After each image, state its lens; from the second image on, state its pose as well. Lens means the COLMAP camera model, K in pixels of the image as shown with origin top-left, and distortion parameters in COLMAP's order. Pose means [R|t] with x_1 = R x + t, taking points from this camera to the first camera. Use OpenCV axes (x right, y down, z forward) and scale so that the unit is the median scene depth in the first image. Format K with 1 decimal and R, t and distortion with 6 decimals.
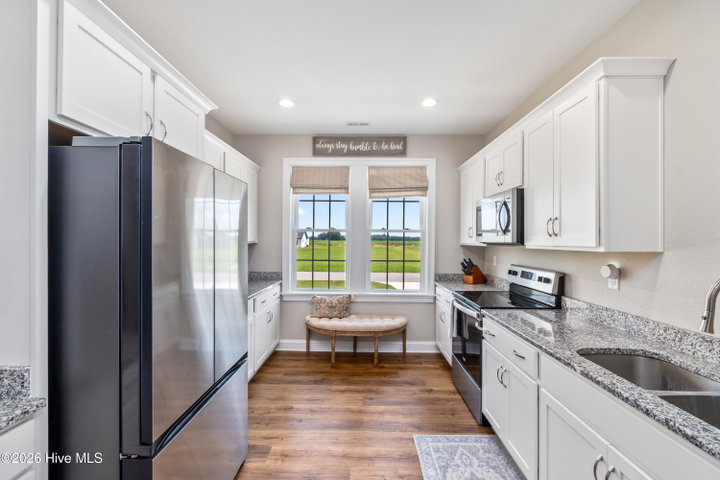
lens RADIAL K [[306.4, 0, 357.5], [0, 306.4, 239.6], [0, 0, 1]] dist [-0.001107, -0.000475]
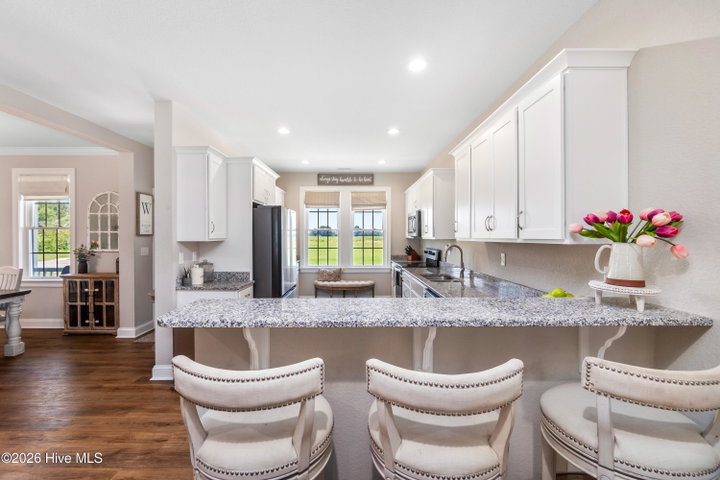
lens RADIAL K [[306.4, 0, 358.3], [0, 306.4, 237.4], [0, 0, 1]] dist [-0.001107, -0.000475]
pose [[0.999475, -0.007391, 0.031546, 0.020417], [0.007143, 0.999943, 0.007972, -0.001117], [-0.031603, -0.007743, 0.999471, -0.680865]]
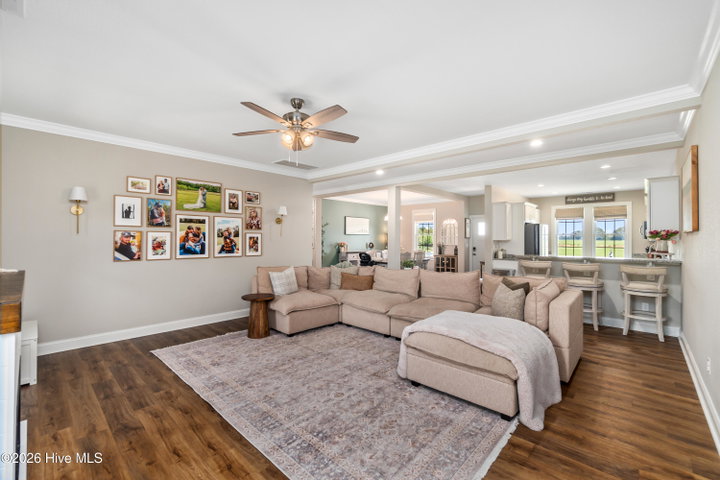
lens RADIAL K [[306.4, 0, 362.2], [0, 306.4, 238.2], [0, 0, 1]] dist [-0.001107, -0.000475]
pose [[0.750401, -0.004237, -0.660969, 0.253609], [0.001948, 0.999989, -0.004198, 0.005033], [0.660980, 0.001863, 0.750401, -1.921100]]
